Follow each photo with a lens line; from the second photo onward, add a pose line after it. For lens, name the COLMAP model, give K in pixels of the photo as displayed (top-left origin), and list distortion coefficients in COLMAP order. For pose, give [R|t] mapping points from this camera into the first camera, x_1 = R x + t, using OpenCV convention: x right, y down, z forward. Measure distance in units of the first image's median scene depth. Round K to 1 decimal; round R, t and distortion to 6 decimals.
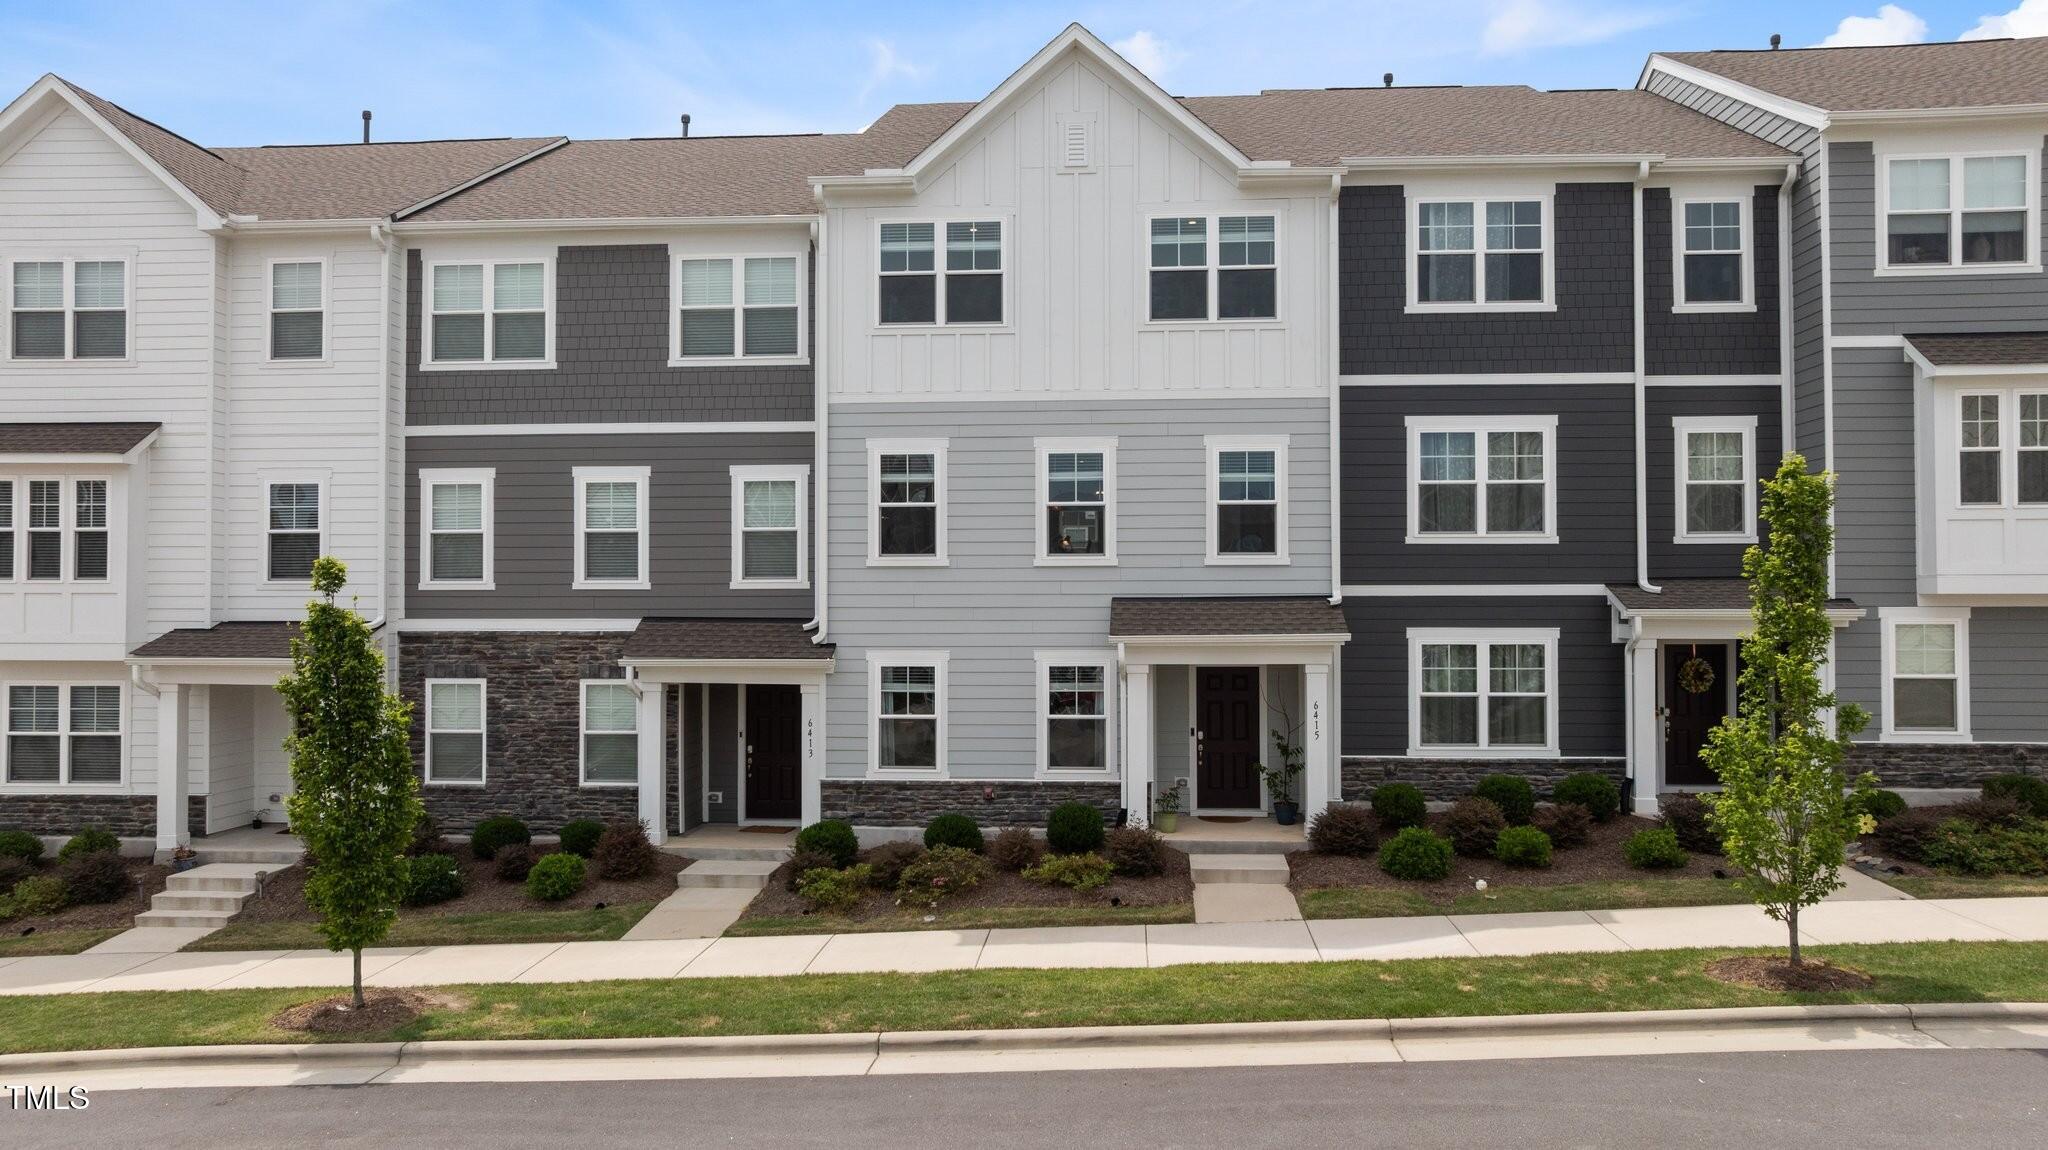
lens RADIAL K [[1433.3, 0, 1024.0], [0, 1433.3, 575.0], [0, 0, 1]] dist [0.001751, -0.030983]
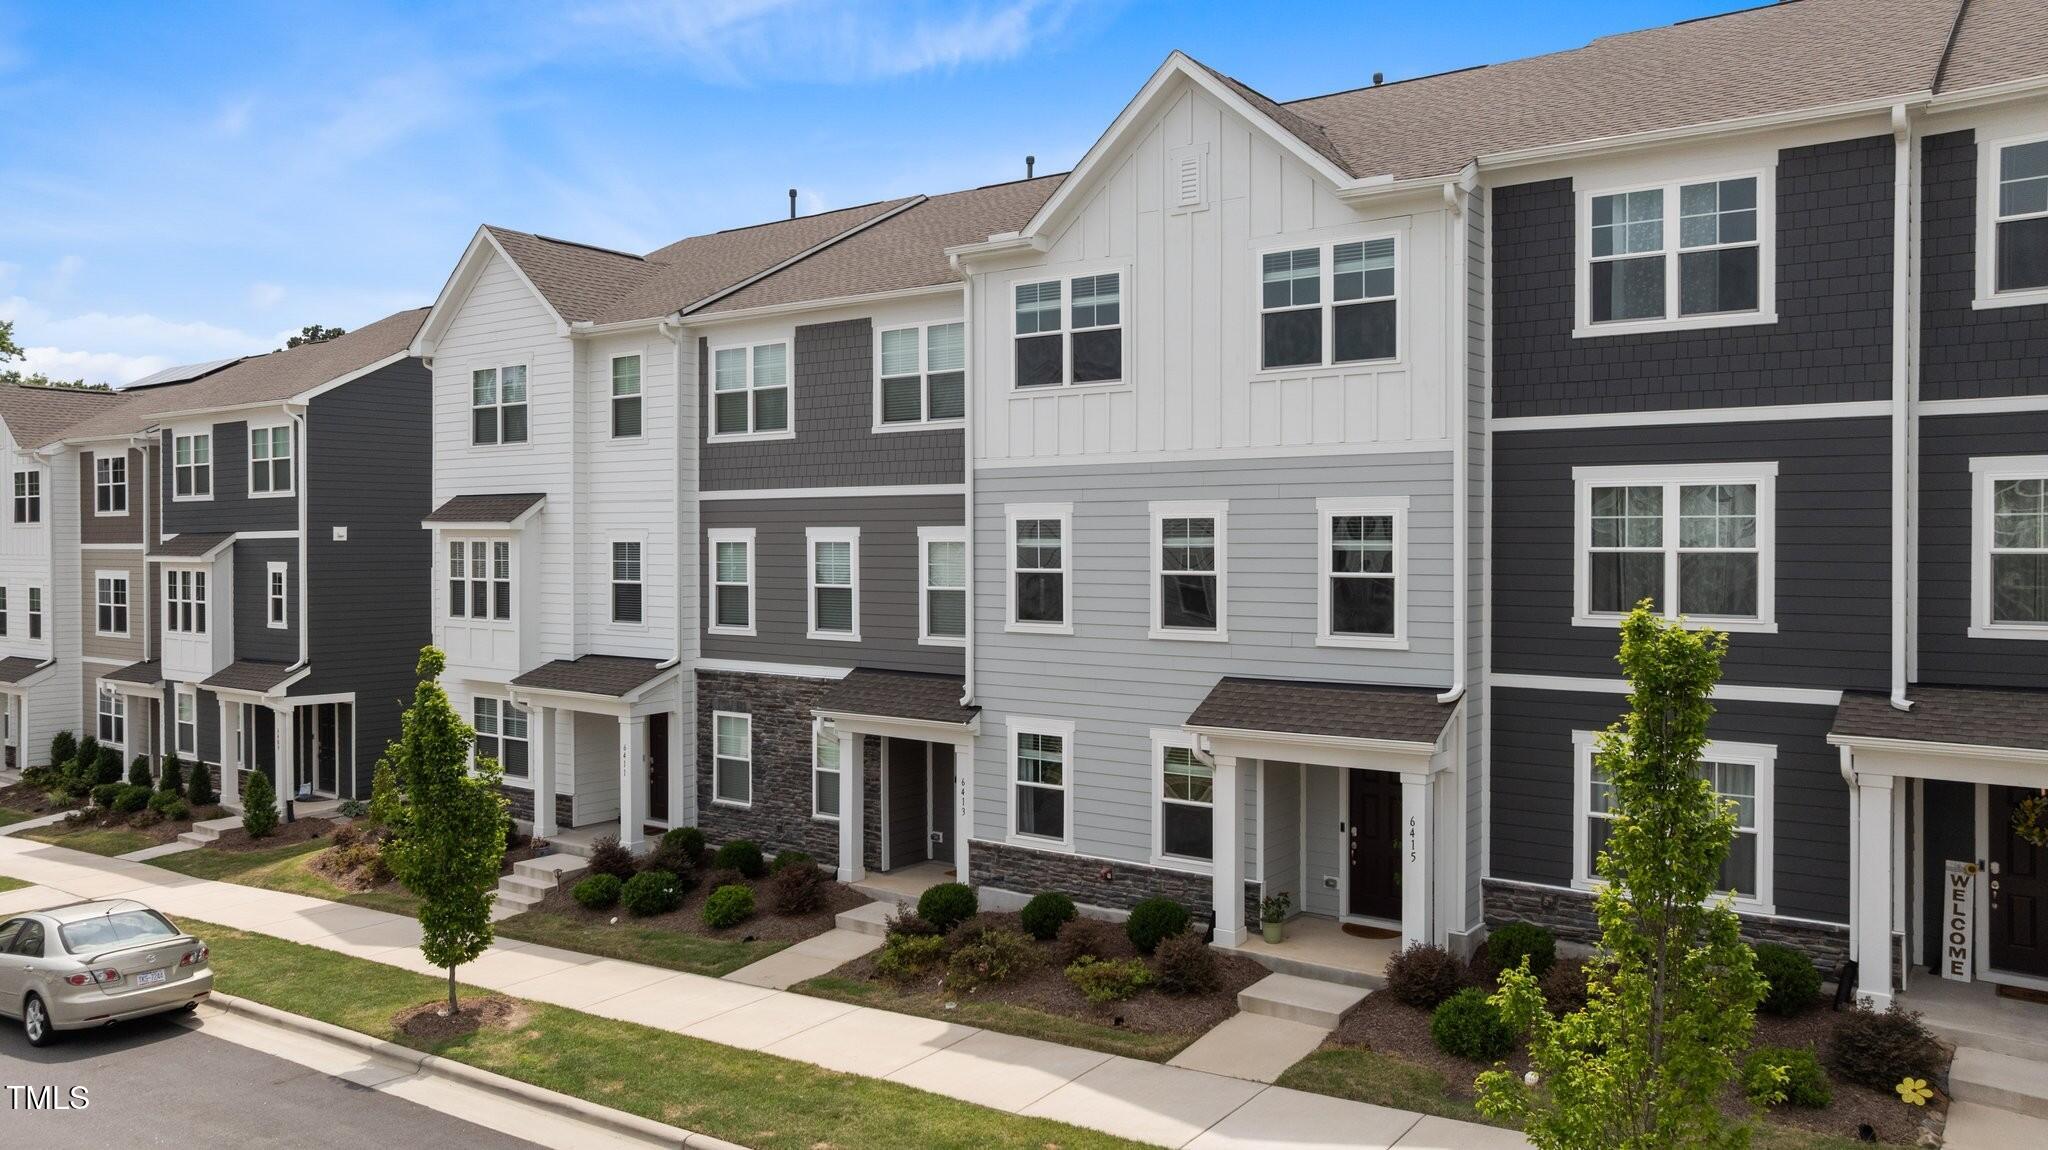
lens RADIAL K [[1437.9, 0, 1027.5], [0, 1437.9, 558.1], [0, 0, 1]] dist [-0.007808, -0.003142]
pose [[0.853761, 0.006646, -0.520623, 0.425923], [0.008168, 0.999625, 0.026154, -0.083535], [0.520601, -0.026582, 0.853386, 0.154042]]
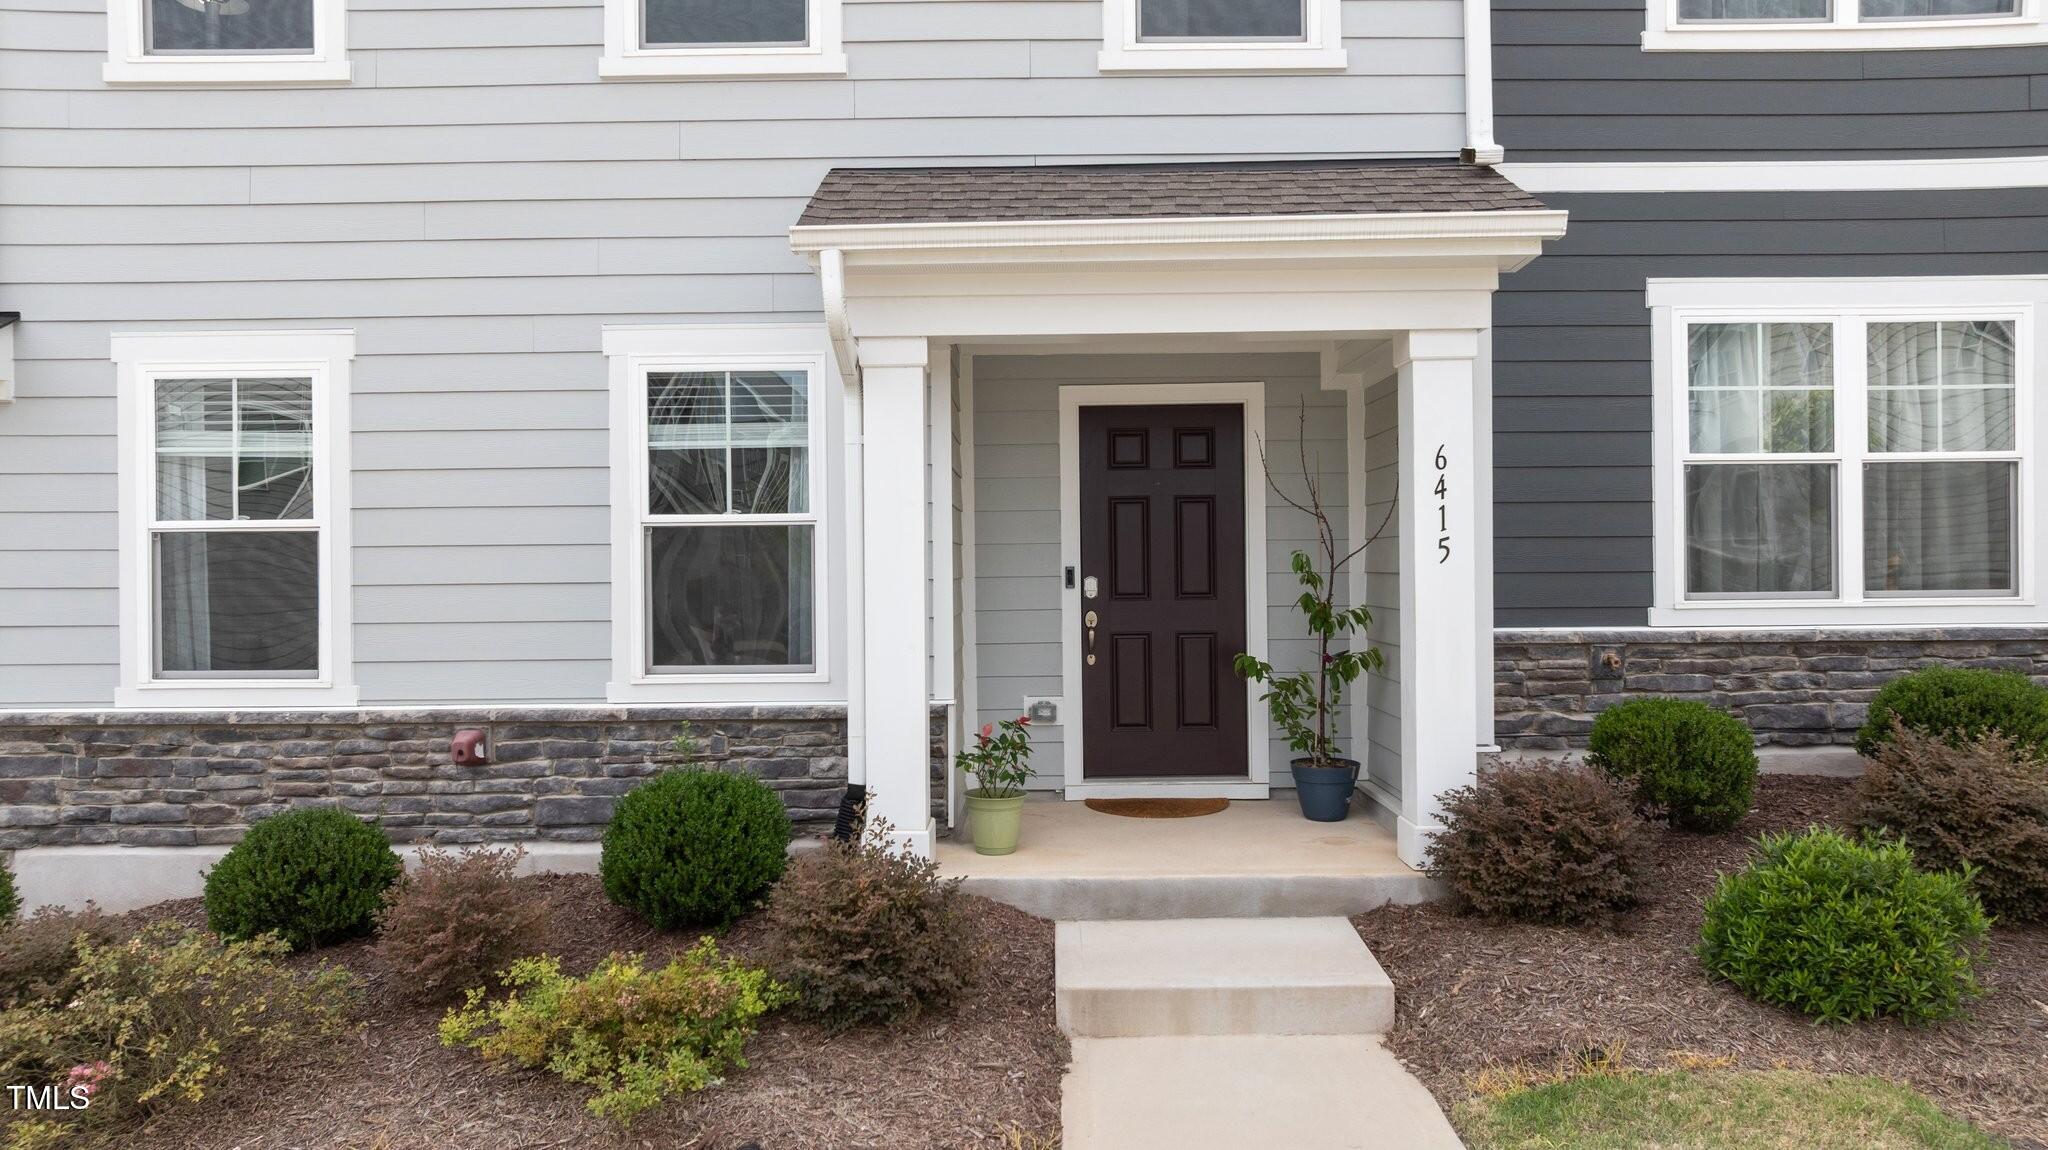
lens RADIAL K [[1465.2, 0, 1030.1], [0, 1465.2, 571.3], [0, 0, 1]] dist [-0.021954, 0.000291]
pose [[0.996960, -0.006552, 0.077638, 0.080213], [0.004997, 0.999783, 0.020208, 0.103587], [-0.077754, -0.019759, 0.996777, 0.639480]]
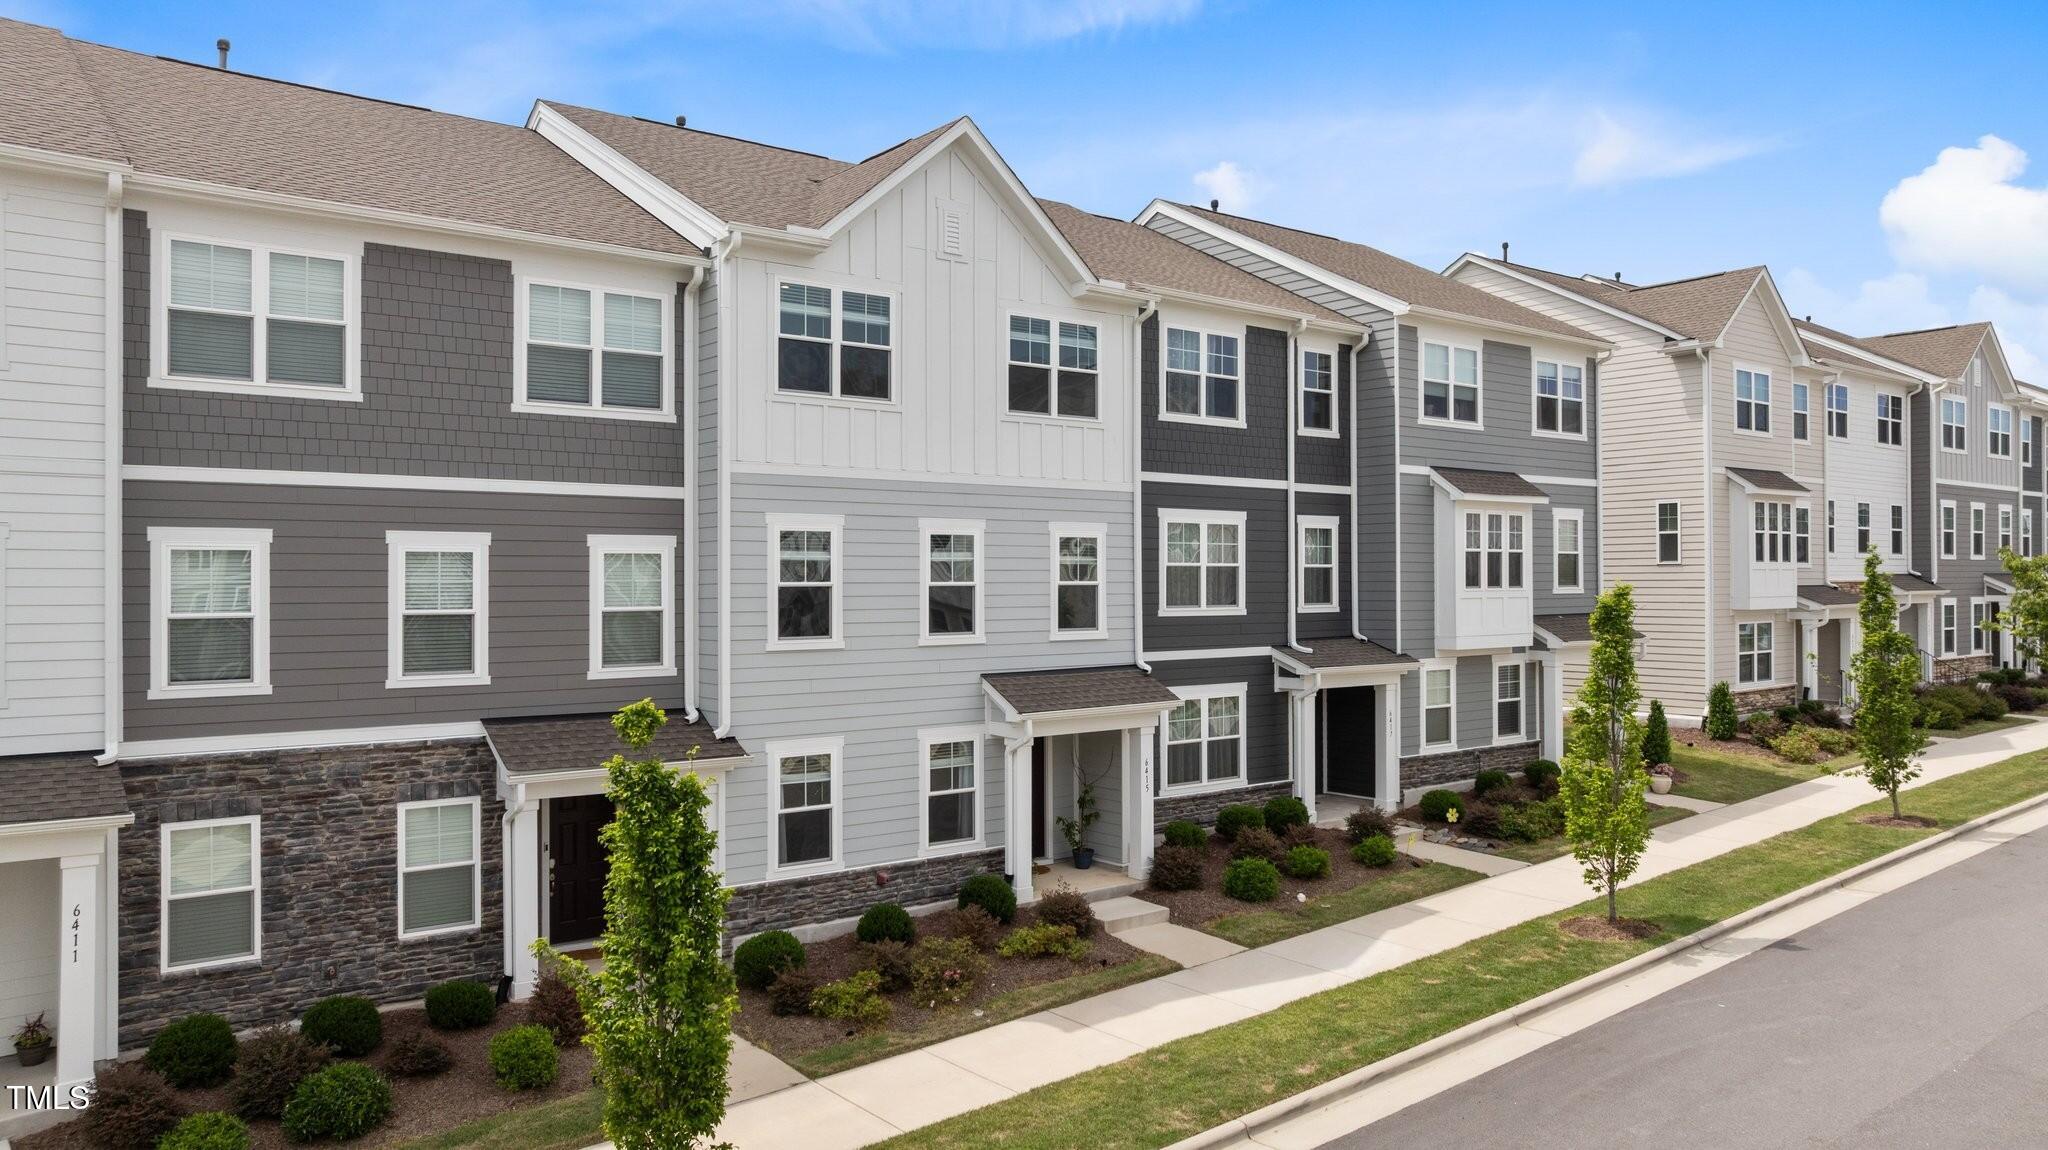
lens RADIAL K [[1453.2, 0, 1024.0], [0, 1453.2, 575.0], [0, 0, 1]] dist [-0.010597, -0.003641]
pose [[0.735007, 0.002207, 0.678056, -0.624493], [-0.009685, 0.999927, 0.007244, -0.063607], [-0.677991, -0.011891, 0.734974, 0.199626]]
